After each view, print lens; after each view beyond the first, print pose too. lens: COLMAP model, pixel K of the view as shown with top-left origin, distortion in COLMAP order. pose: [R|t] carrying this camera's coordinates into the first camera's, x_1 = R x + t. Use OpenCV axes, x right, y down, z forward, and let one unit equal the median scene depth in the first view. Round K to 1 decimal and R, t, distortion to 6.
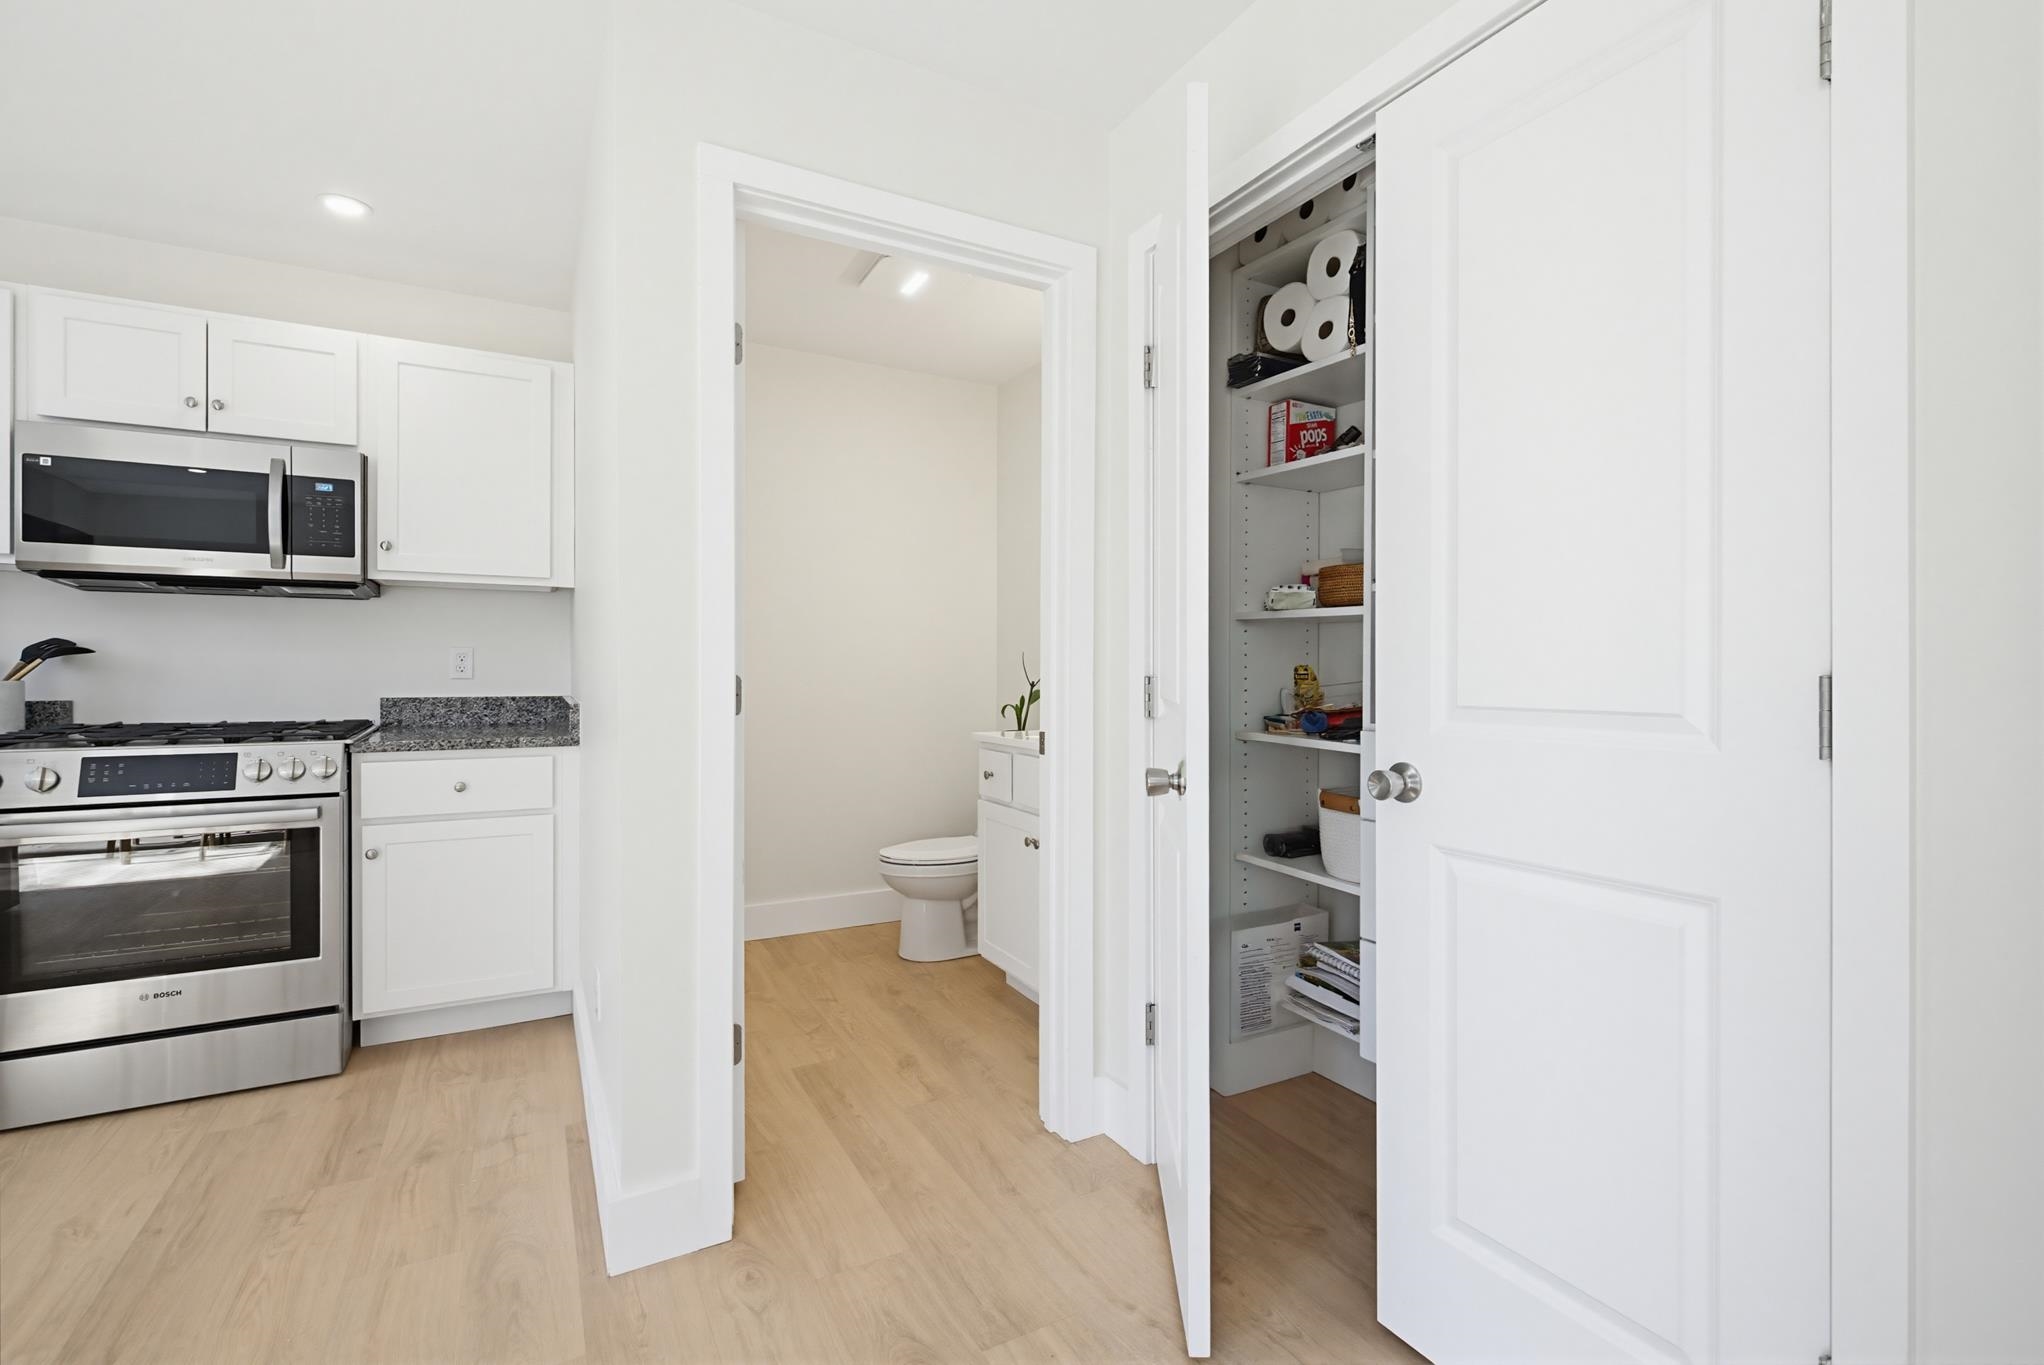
lens RADIAL K [[916.8, 0, 1022.3], [0, 916.8, 672.1], [0, 0, 1]] dist [0.003059, -0.000146]
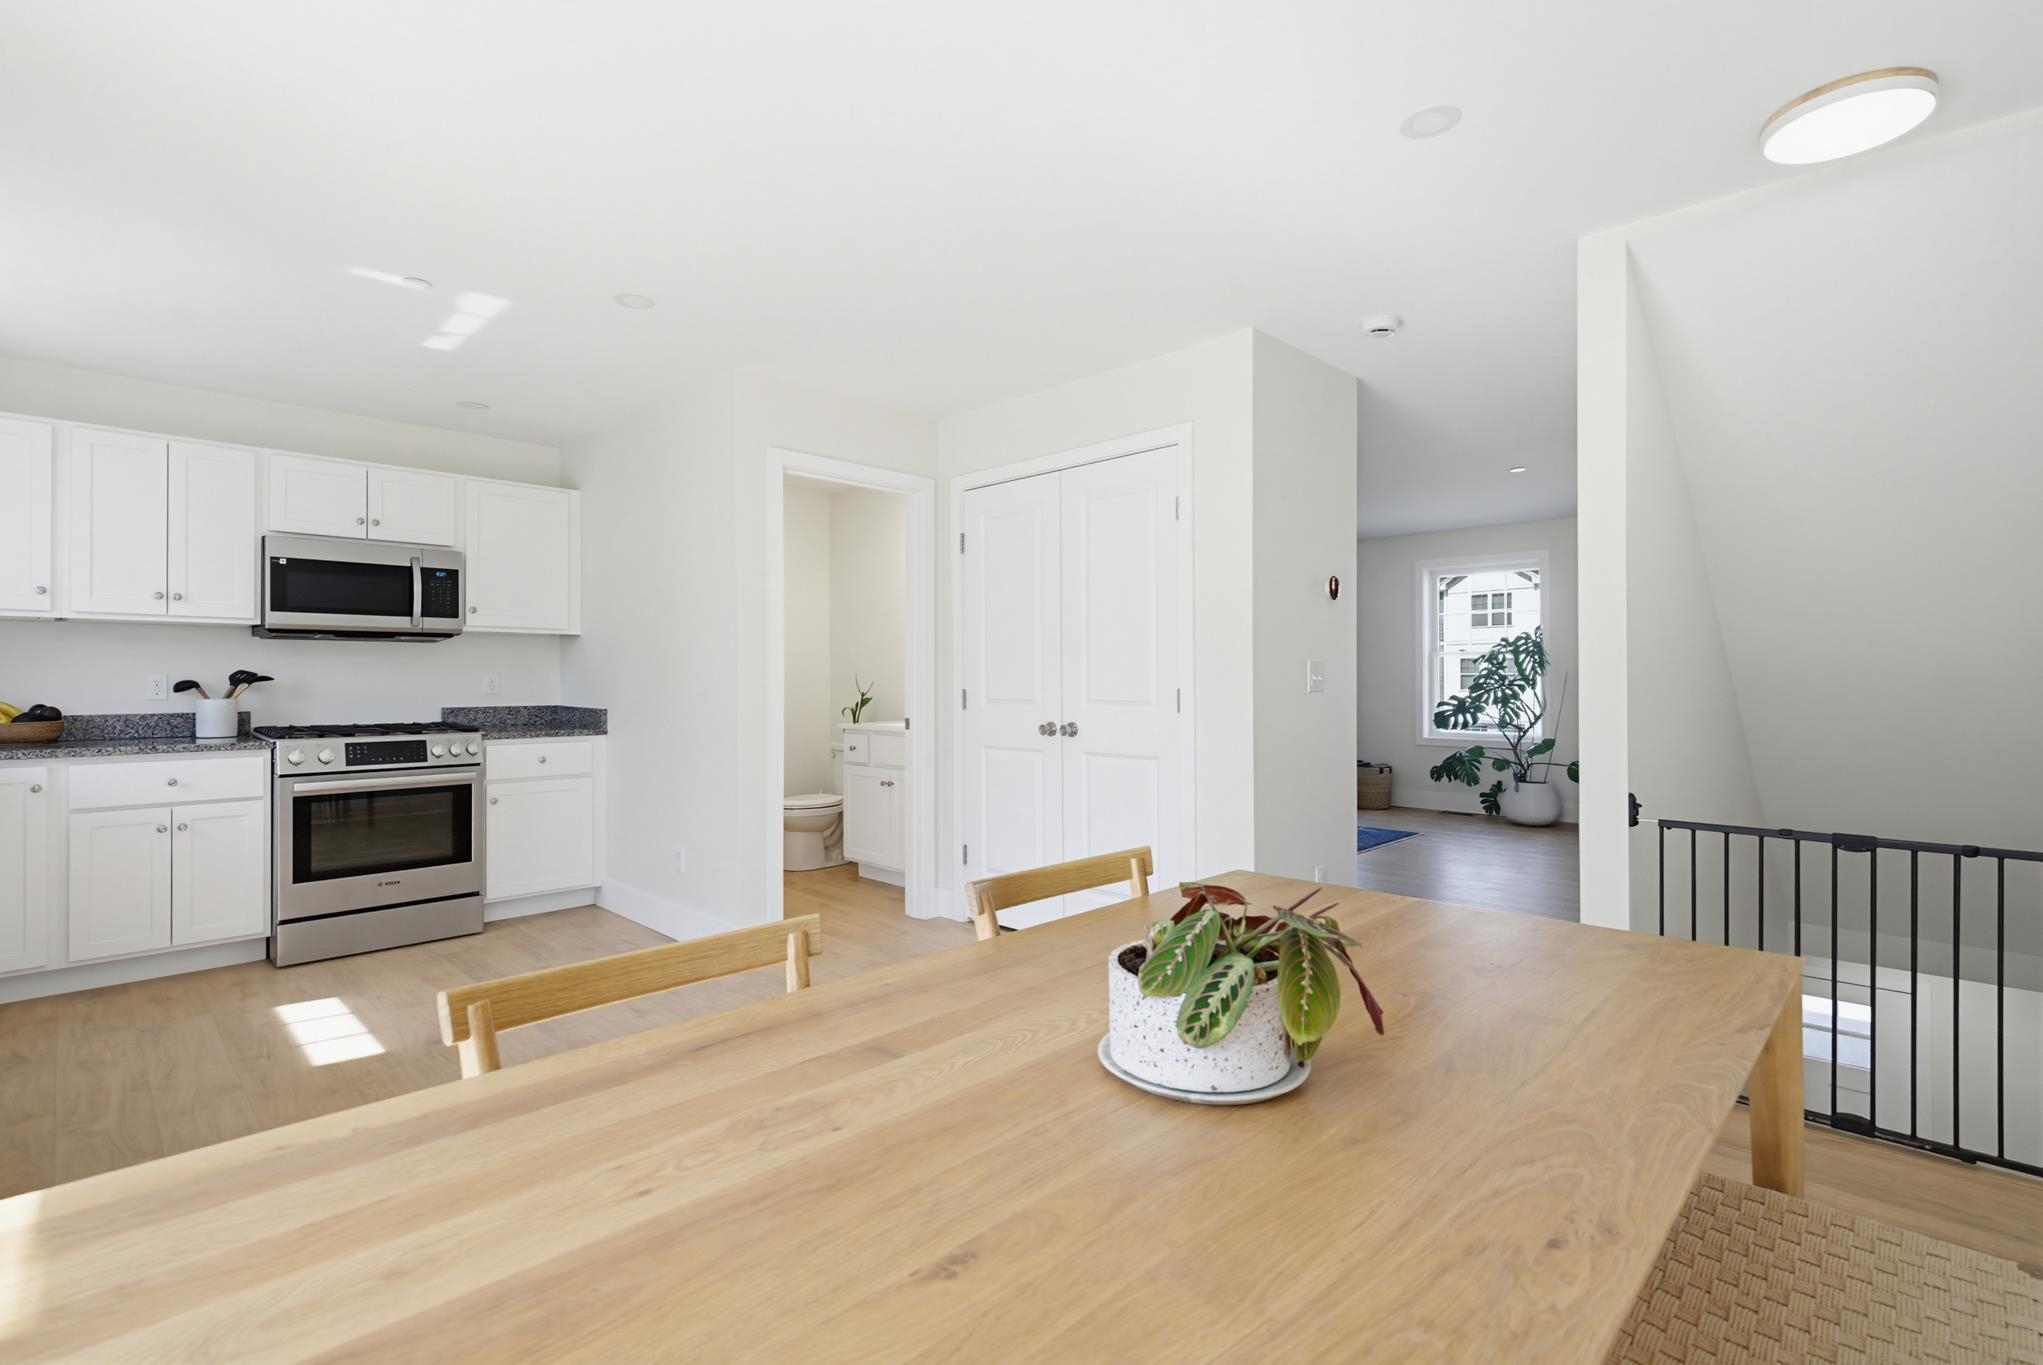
lens RADIAL K [[956.3, 0, 1007.7], [0, 956.3, 675.3], [0, 0, 1]] dist [-0.002590, 0.000147]
pose [[0.958260, -0.004945, 0.285855, -0.313882], [0.006574, 0.999967, -0.004737, -0.013475], [-0.285822, 0.006418, 0.958261, -0.909151]]
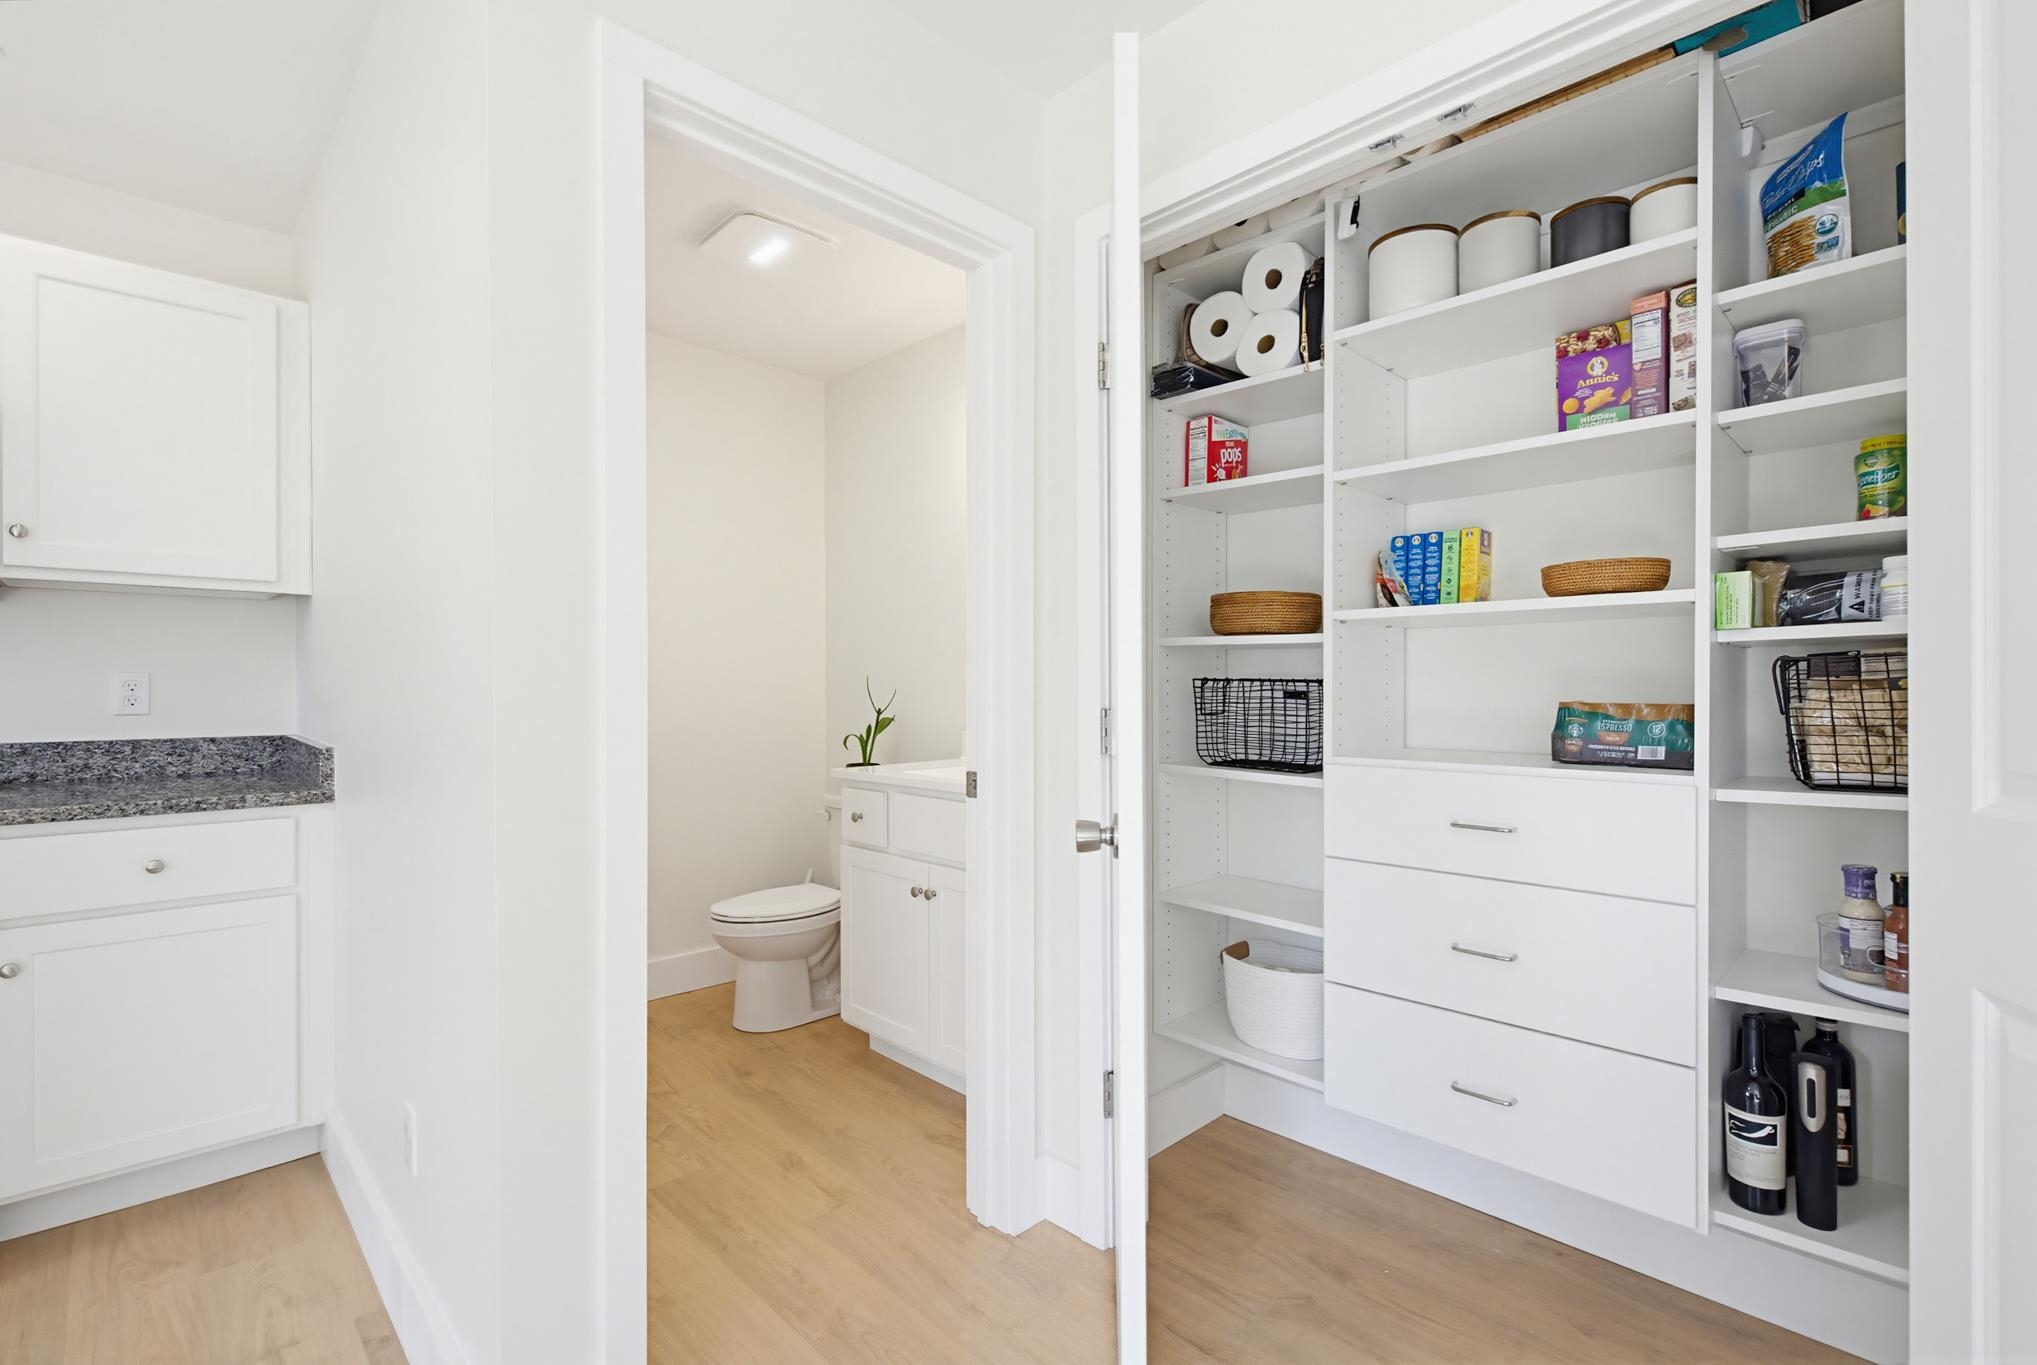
lens RADIAL K [[927.7, 0, 1002.5], [0, 927.7, 687.4], [0, 0, 1]] dist [0.000126, 0.000341]
pose [[0.965244, -0.004450, 0.261312, -0.160106], [0.005080, 0.999986, -0.001734, -0.012405], [-0.261301, 0.003001, 0.965253, 0.117132]]
